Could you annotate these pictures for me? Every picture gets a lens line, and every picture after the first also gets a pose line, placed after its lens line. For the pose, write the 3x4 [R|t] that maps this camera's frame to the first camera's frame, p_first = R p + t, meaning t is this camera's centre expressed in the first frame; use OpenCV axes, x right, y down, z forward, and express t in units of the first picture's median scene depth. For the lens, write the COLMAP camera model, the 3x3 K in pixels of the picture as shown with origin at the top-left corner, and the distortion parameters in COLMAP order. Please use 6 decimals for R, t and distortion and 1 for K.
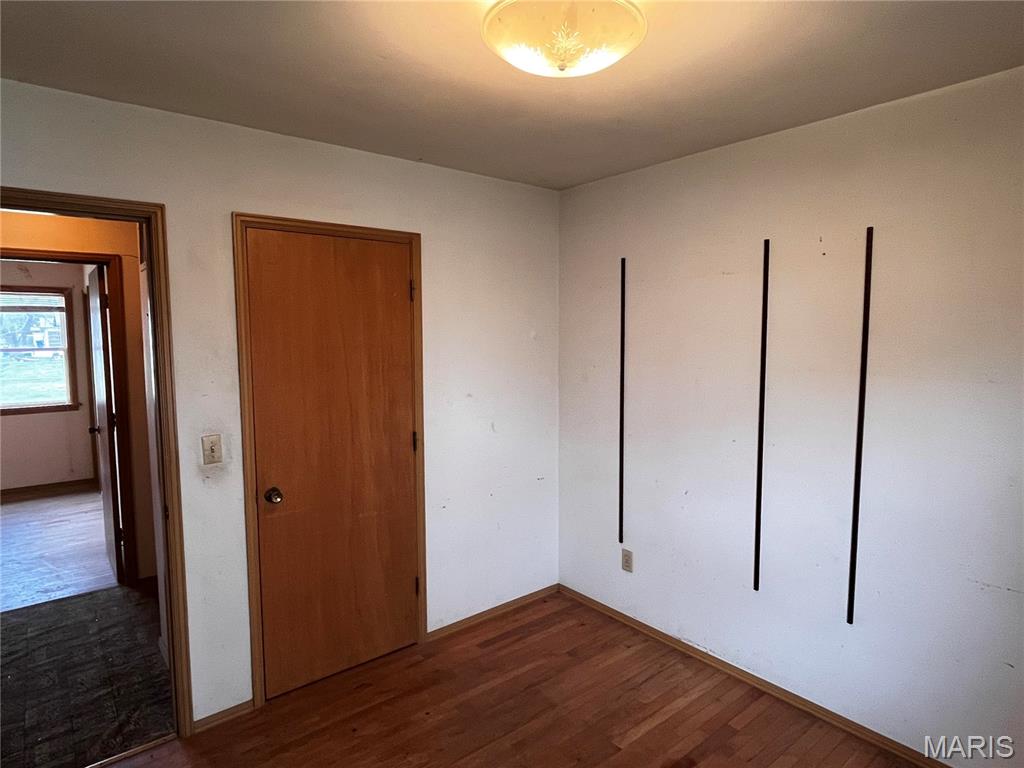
lens RADIAL K [[584.3, 0, 511.3], [0, 584.3, 386.6], [0, 0, 1]] dist [-0.004116, -0.002204]
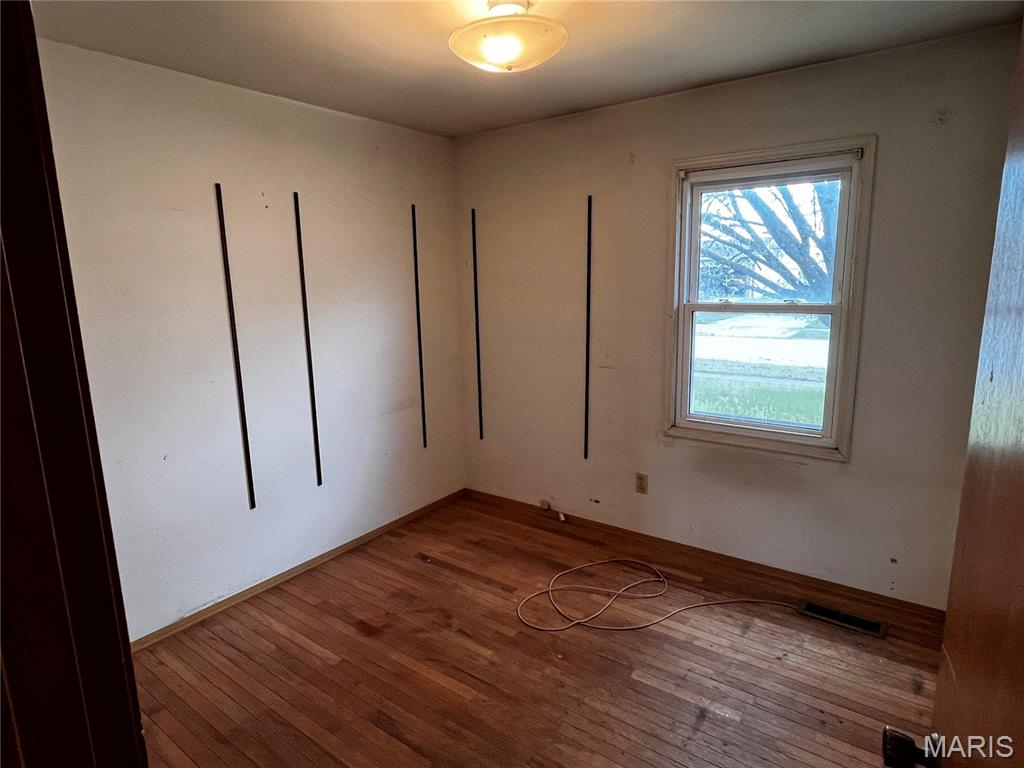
lens RADIAL K [[584.3, 0, 512.1], [0, 584.3, 382.6], [0, 0, 1]] dist [-0.004116, -0.002204]
pose [[-0.254160, -0.166885, 0.952655, -0.784184], [0.109009, 0.973781, 0.199668, -0.055174], [-0.960999, 0.154596, -0.229304, 0.813151]]
